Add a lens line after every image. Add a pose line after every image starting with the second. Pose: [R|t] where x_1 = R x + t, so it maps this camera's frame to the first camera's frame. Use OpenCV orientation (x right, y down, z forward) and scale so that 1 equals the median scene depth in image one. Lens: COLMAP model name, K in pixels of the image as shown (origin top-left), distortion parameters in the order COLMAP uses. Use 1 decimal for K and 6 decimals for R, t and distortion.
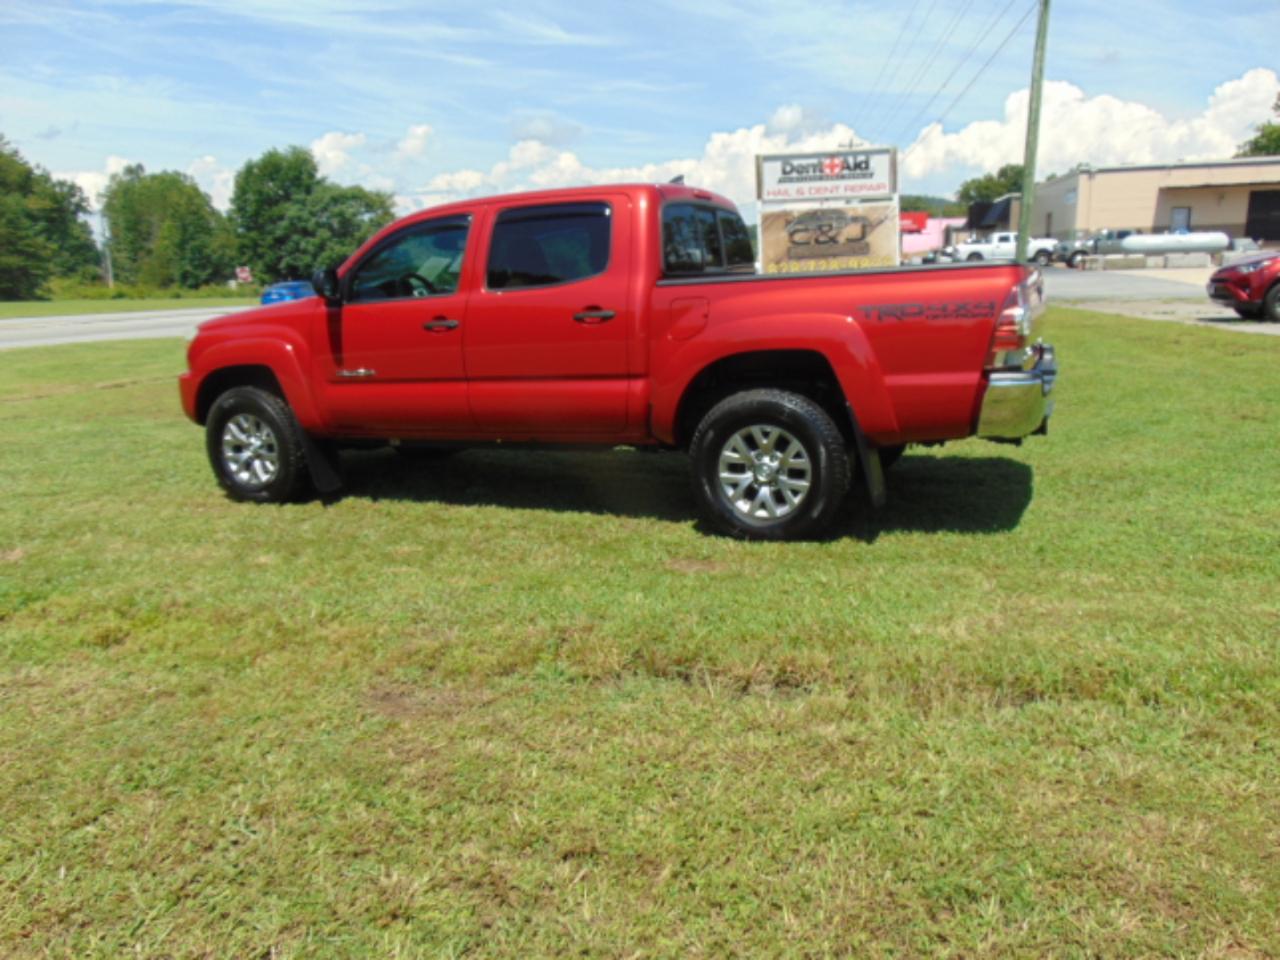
lens RADIAL K [[947.0, 0, 639.9], [0, 947.0, 483.1], [0, 0, 1]] dist [-0.041651, 0.070360]
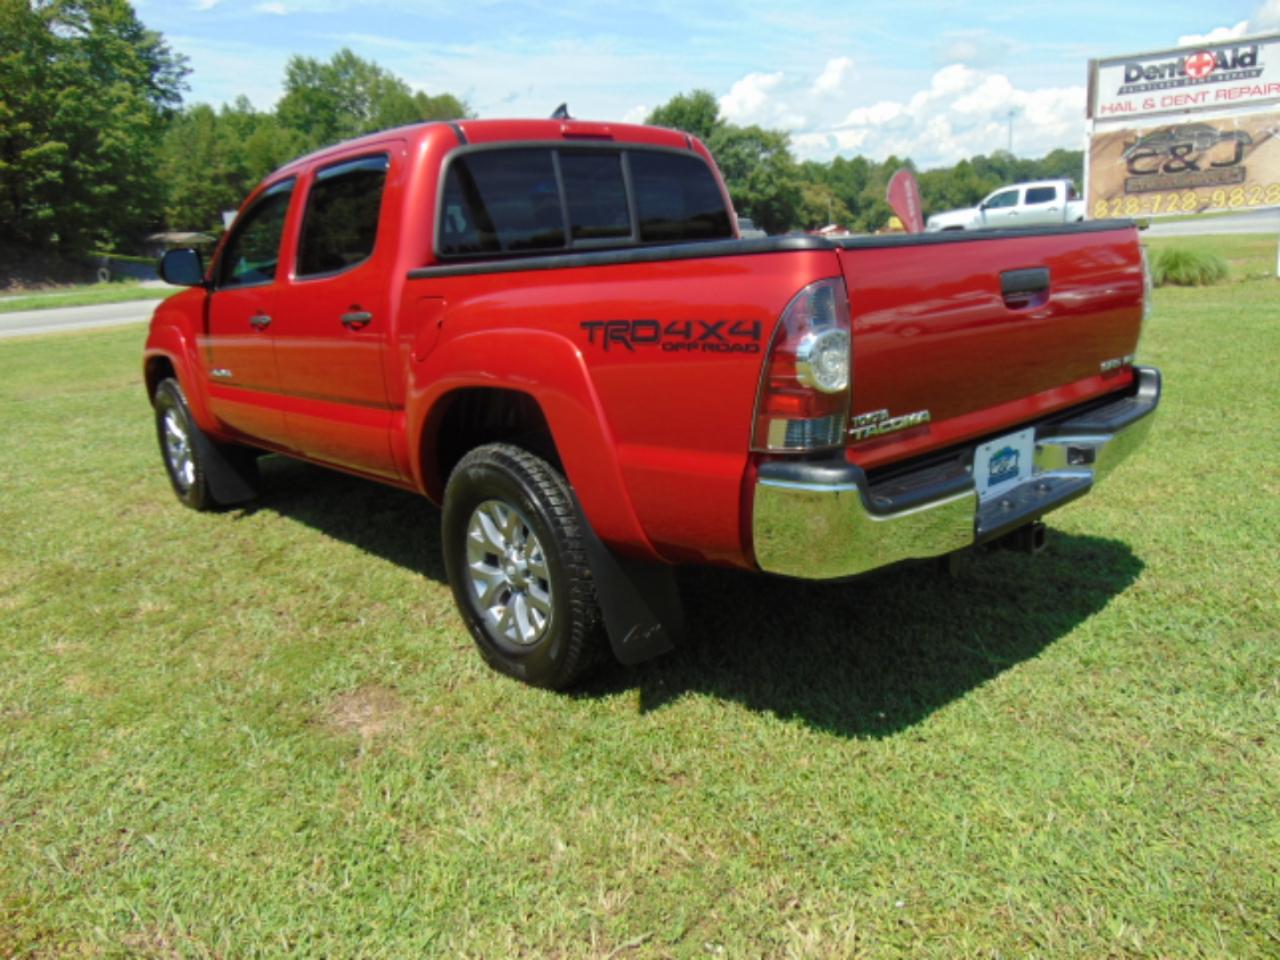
lens RADIAL K [[925.8, 0, 648.1], [0, 925.8, 477.6], [0, 0, 1]] dist [-0.005358, 0.011162]
pose [[0.910003, 0.091295, -0.404426, 0.131381], [-0.065633, 0.994876, 0.076901, -0.036849], [0.409374, -0.043437, 0.911332, 0.131984]]
